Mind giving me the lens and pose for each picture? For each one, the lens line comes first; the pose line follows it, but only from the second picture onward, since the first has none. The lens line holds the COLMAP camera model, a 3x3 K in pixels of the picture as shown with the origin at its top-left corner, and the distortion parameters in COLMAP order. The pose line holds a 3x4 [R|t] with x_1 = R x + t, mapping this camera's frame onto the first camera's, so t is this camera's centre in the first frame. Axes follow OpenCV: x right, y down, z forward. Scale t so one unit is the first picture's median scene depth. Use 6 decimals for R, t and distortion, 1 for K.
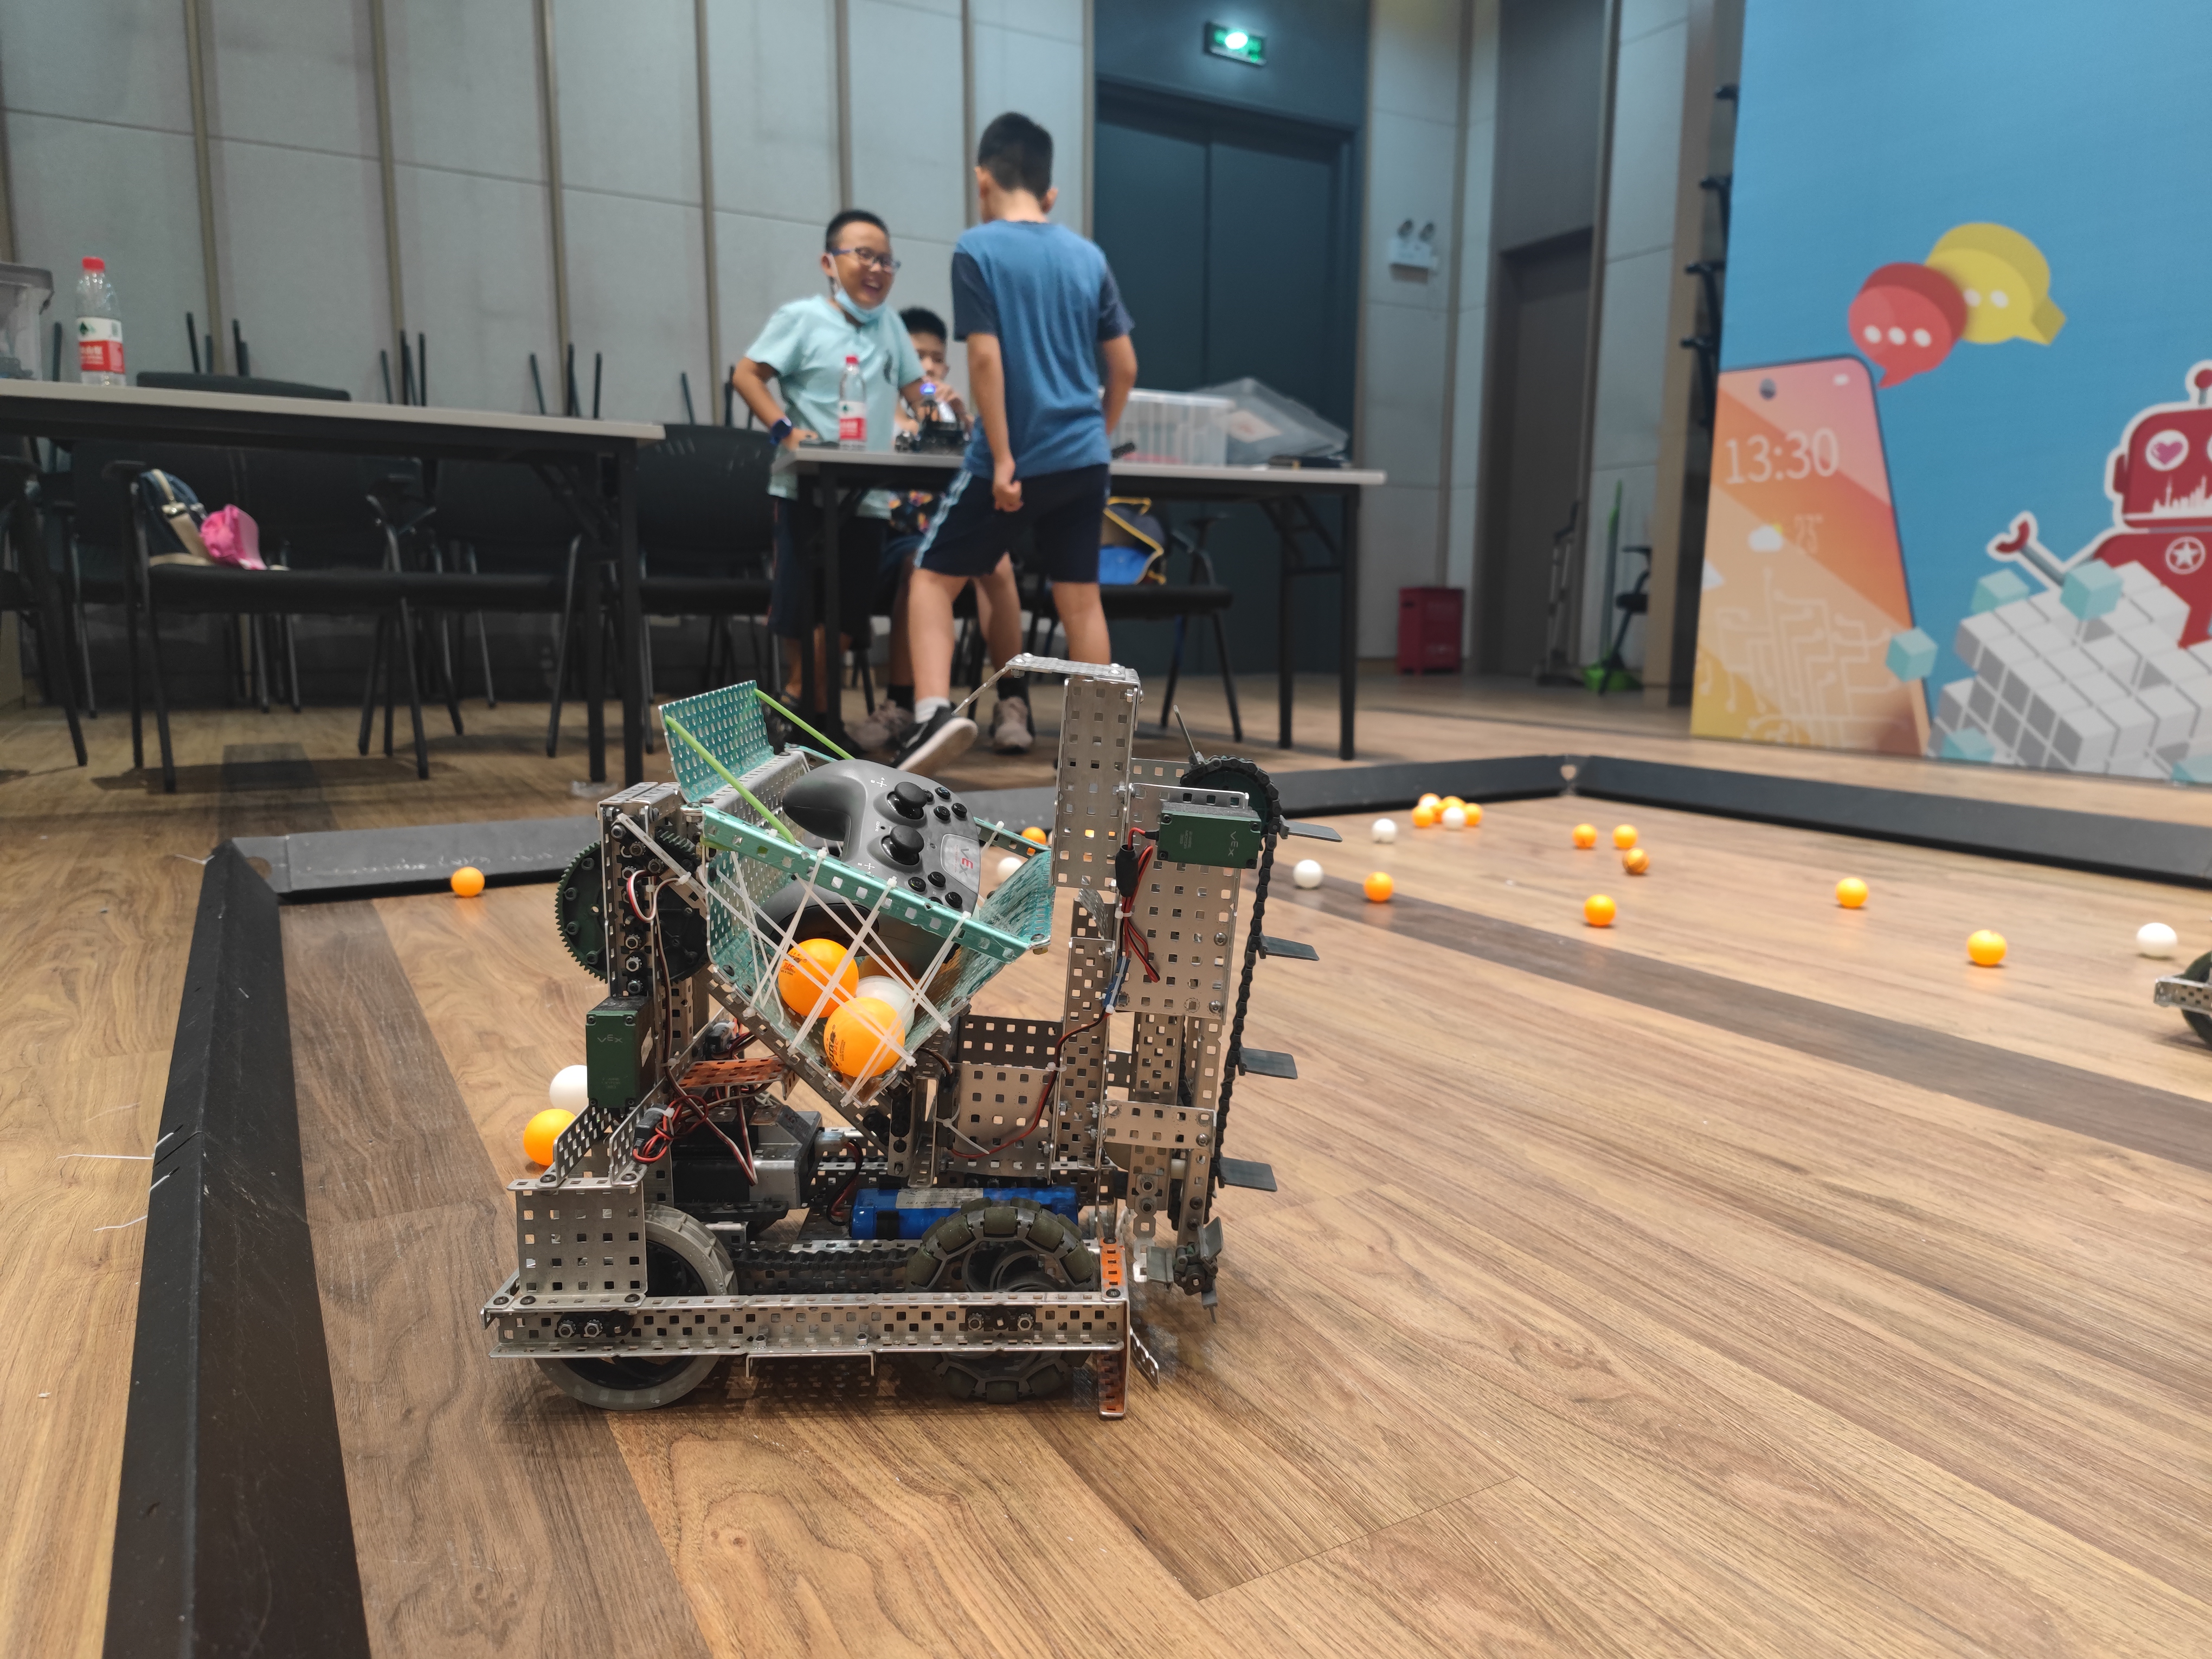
lens RADIAL K [[1491.0, 0, 1113.7], [0, 1491.0, 847.4], [0, 0, 1]] dist [0.010442, -0.003981]
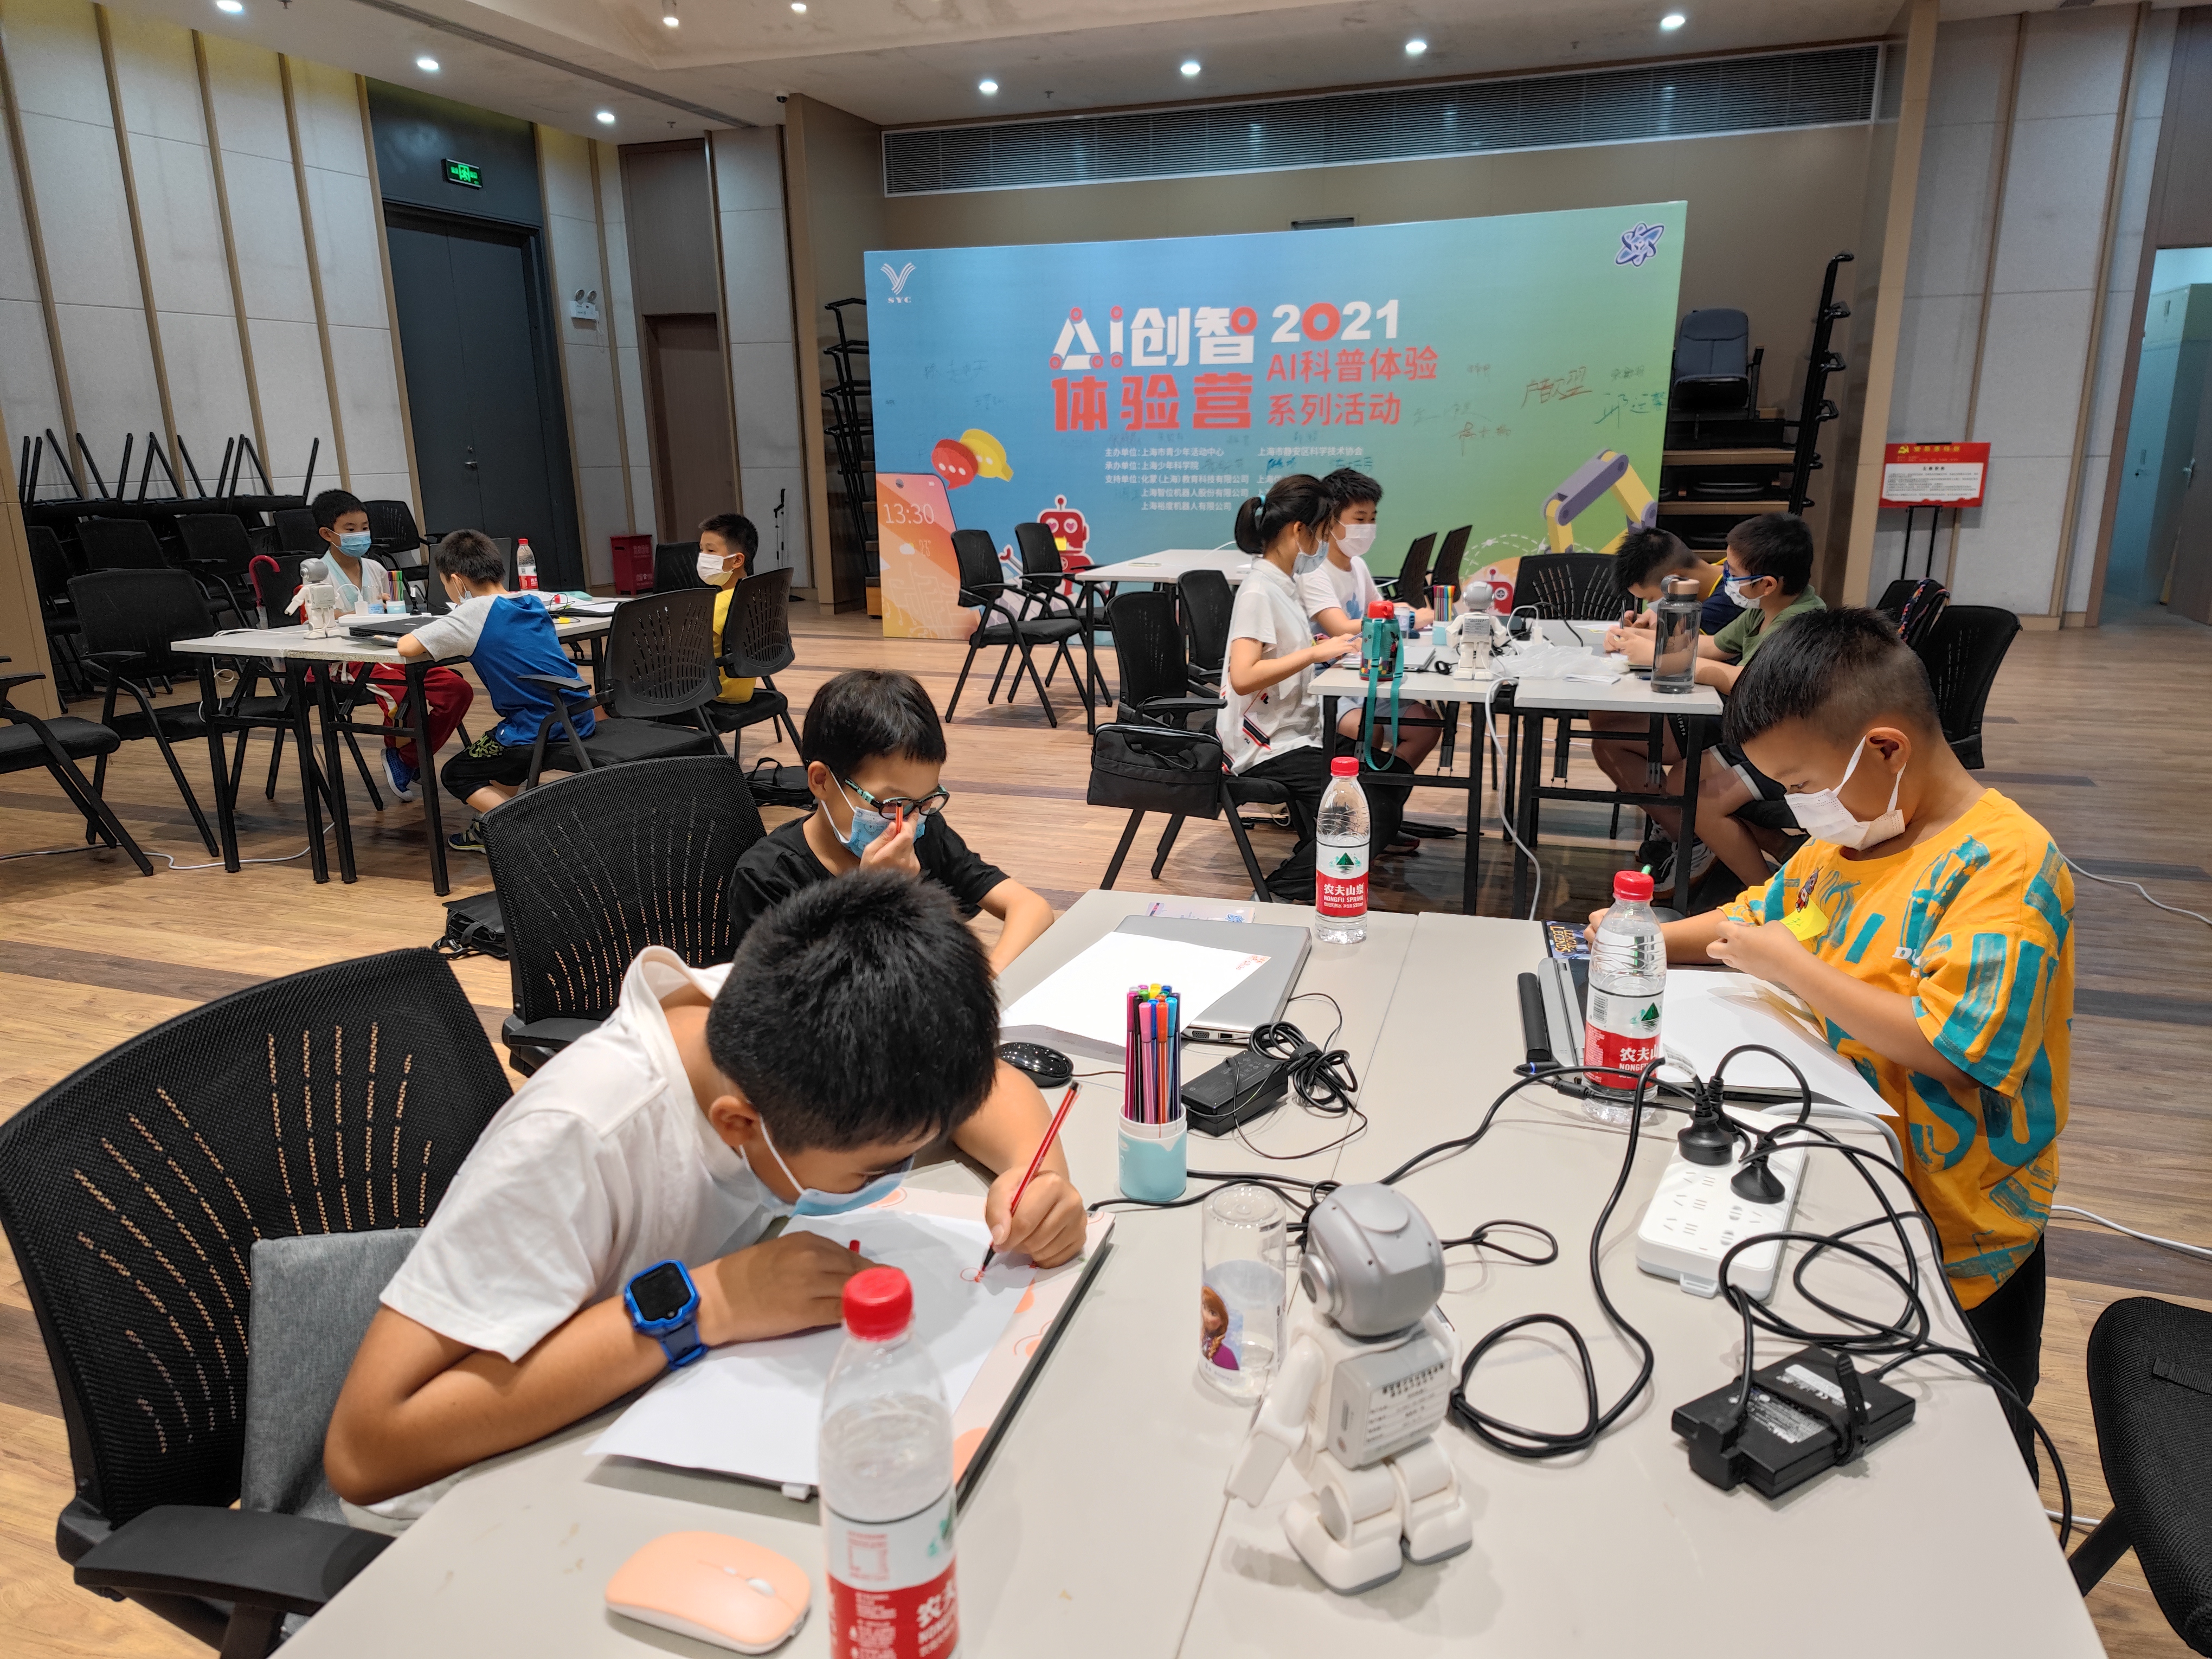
lens RADIAL K [[1491.0, 0, 1108.2], [0, 1491.0, 831.6], [0, 0, 1]] dist [0.010442, -0.003981]
pose [[0.761728, -0.182651, 0.621619, -0.798998], [0.122070, 0.982716, 0.139168, -0.060865], [-0.636294, -0.030127, 0.770858, -0.933376]]
